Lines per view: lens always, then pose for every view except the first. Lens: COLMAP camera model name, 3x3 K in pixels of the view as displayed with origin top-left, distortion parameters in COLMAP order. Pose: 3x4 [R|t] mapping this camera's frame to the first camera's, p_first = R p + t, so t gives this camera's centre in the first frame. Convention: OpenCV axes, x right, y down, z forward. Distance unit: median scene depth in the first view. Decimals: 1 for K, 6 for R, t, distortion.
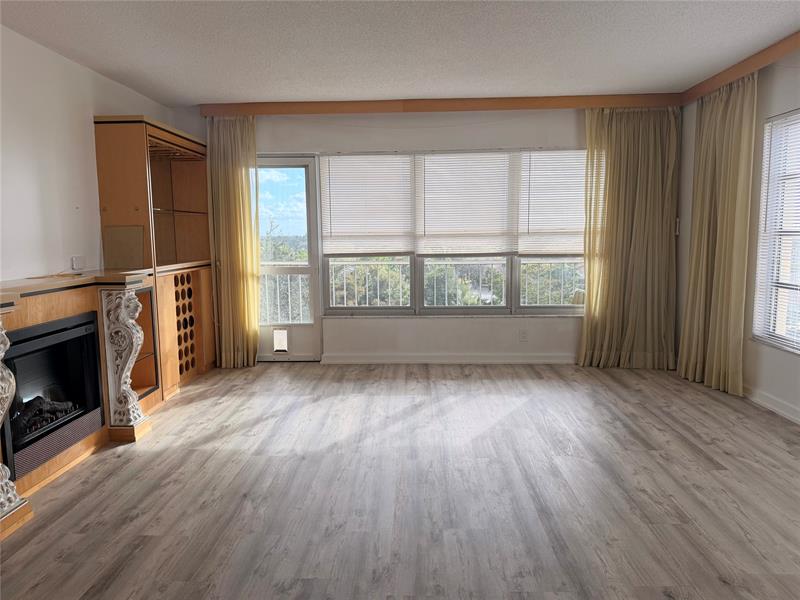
lens RADIAL K [[557.3, 0, 400.0], [0, 557.3, 300.0], [0, 0, 1]] dist [0.087675, -0.126259]
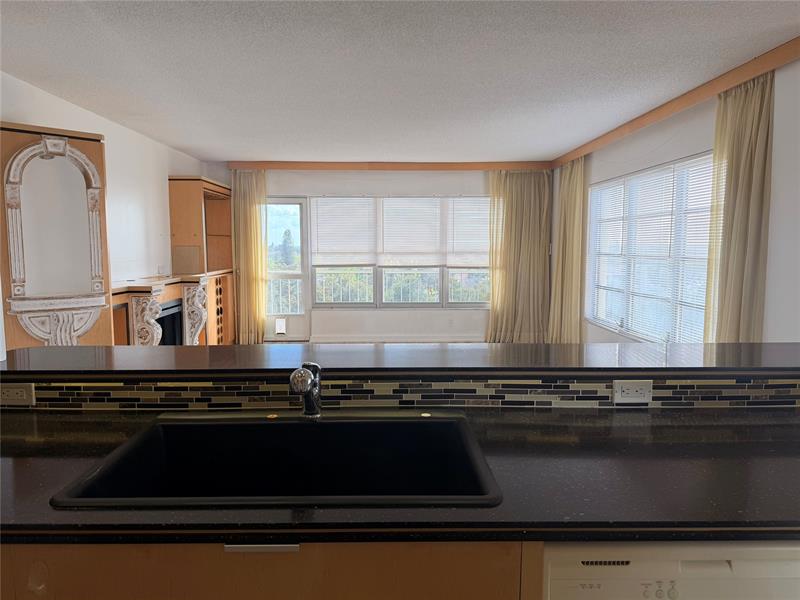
lens RADIAL K [[557.3, 0, 400.0], [0, 557.3, 300.0], [0, 0, 1]] dist [0.087675, -0.126259]
pose [[0.998385, 0.004521, 0.056628, 0.006806], [-0.003418, 0.999803, -0.019549, 0.035269], [-0.056706, 0.019324, 0.998204, -0.449725]]
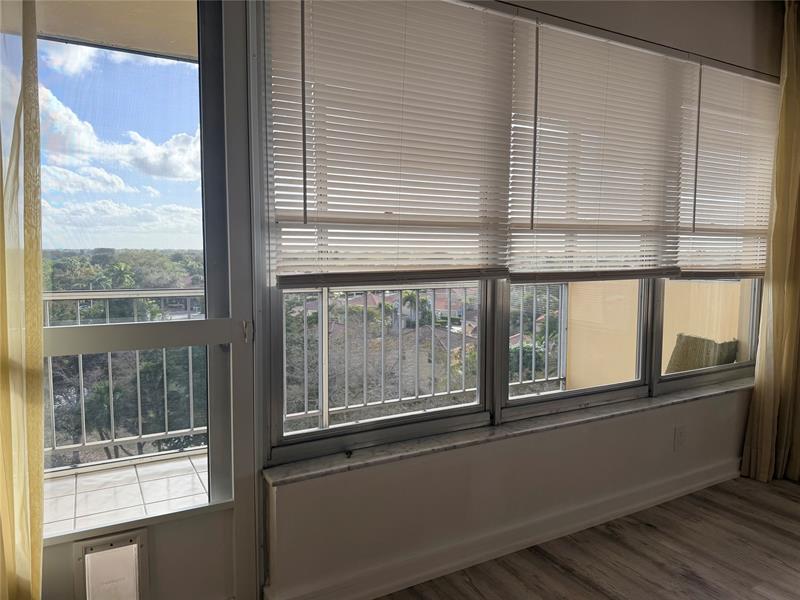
lens RADIAL K [[557.3, 0, 400.0], [0, 557.3, 300.0], [0, 0, 1]] dist [0.087675, -0.126259]
pose [[0.852105, -0.031582, 0.522417, -0.246531], [0.050153, 0.998511, -0.021440, -0.060110], [-0.520962, 0.044470, 0.852421, 0.711935]]
